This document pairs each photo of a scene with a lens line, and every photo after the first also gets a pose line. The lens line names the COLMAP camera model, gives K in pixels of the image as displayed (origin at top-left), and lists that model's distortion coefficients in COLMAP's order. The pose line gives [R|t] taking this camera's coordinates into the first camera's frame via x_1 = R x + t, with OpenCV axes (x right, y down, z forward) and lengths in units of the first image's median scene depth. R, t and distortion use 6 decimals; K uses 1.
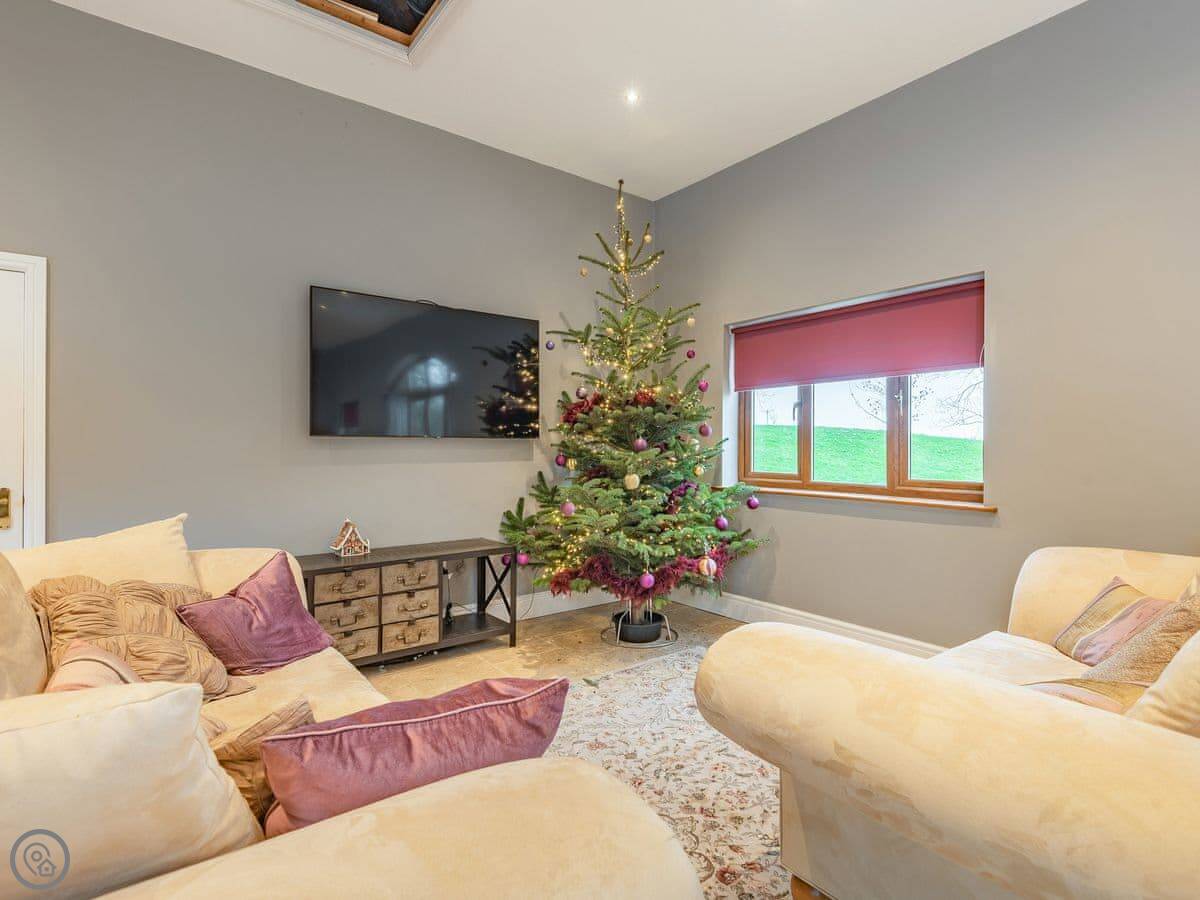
lens RADIAL K [[627.6, 0, 597.6], [0, 627.6, 449.0], [0, 0, 1]] dist [0.002468, -0.005382]
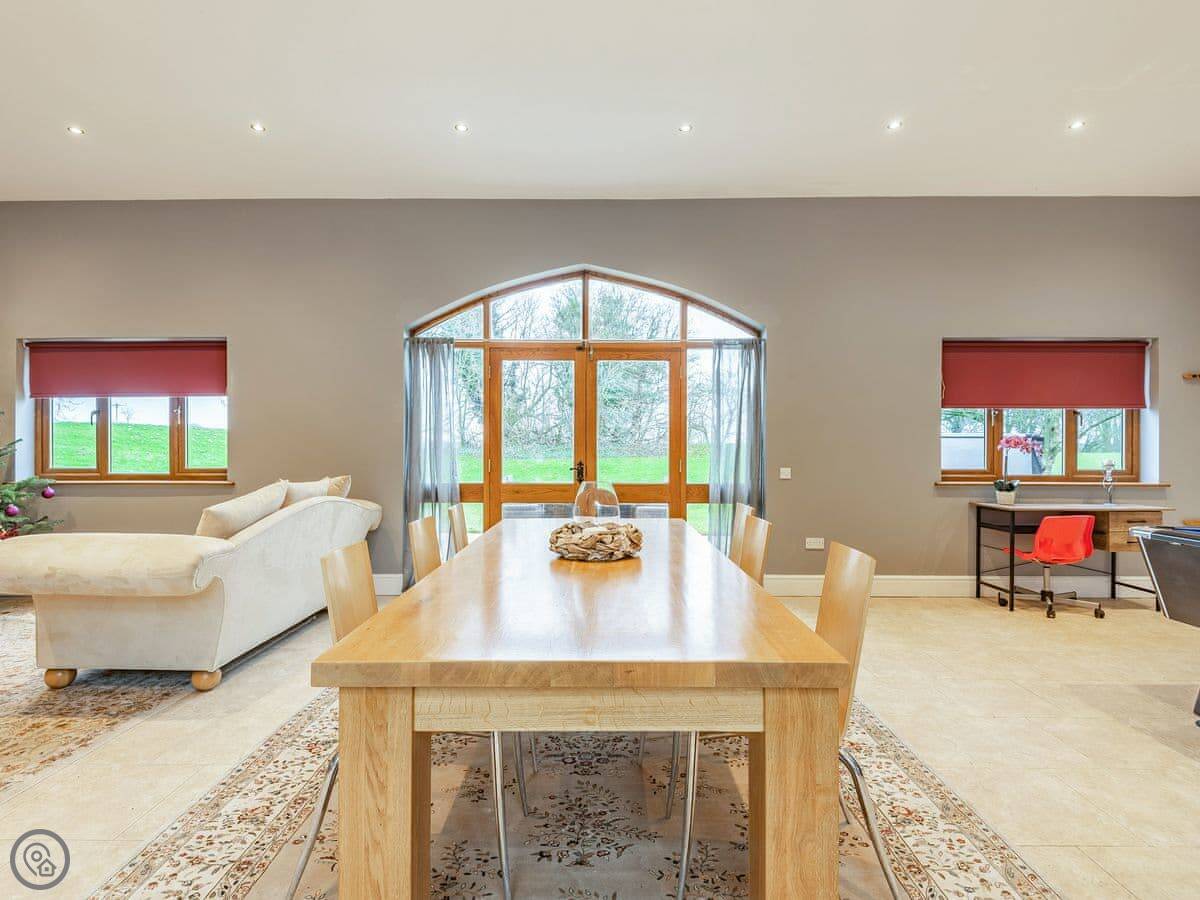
lens RADIAL K [[627.6, 0, 595.1], [0, 627.6, 444.8], [0, 0, 1]] dist [0.002468, -0.005382]
pose [[0.607785, -0.001029, 0.794101, -0.066425], [0.007035, 0.999967, -0.004088, 0.005978], [-0.794070, 0.008072, 0.607772, -0.547480]]
